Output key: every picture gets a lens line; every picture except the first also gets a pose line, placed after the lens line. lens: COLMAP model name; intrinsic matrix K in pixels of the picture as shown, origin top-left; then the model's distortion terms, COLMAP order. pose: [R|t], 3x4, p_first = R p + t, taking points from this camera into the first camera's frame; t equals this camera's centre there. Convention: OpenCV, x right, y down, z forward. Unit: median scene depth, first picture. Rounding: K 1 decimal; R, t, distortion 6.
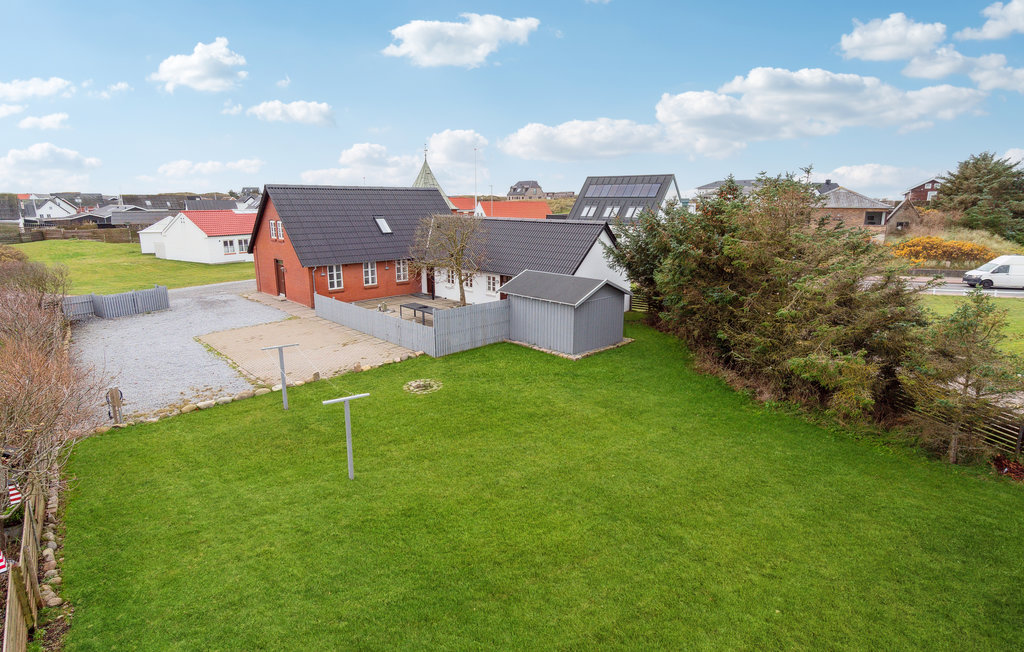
lens RADIAL K [[540.2, 0, 512.1], [0, 540.2, 321.7], [0, 0, 1]] dist [0.001210, 0.000634]
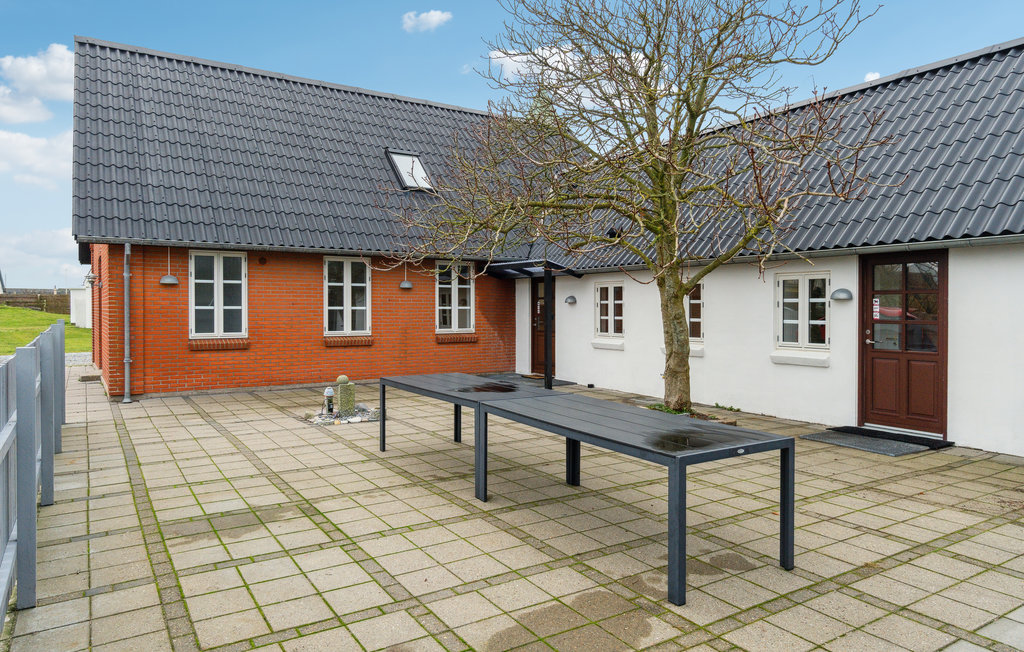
lens RADIAL K [[668.5, 0, 512.0], [0, 668.5, 326.0], [0, 0, 1]] dist [0.000365, -0.000005]
pose [[0.979429, 0.004177, -0.201745, -0.095498], [-0.042727, 0.981409, -0.187113, -0.005737], [0.197212, 0.191884, 0.961399, 0.663379]]
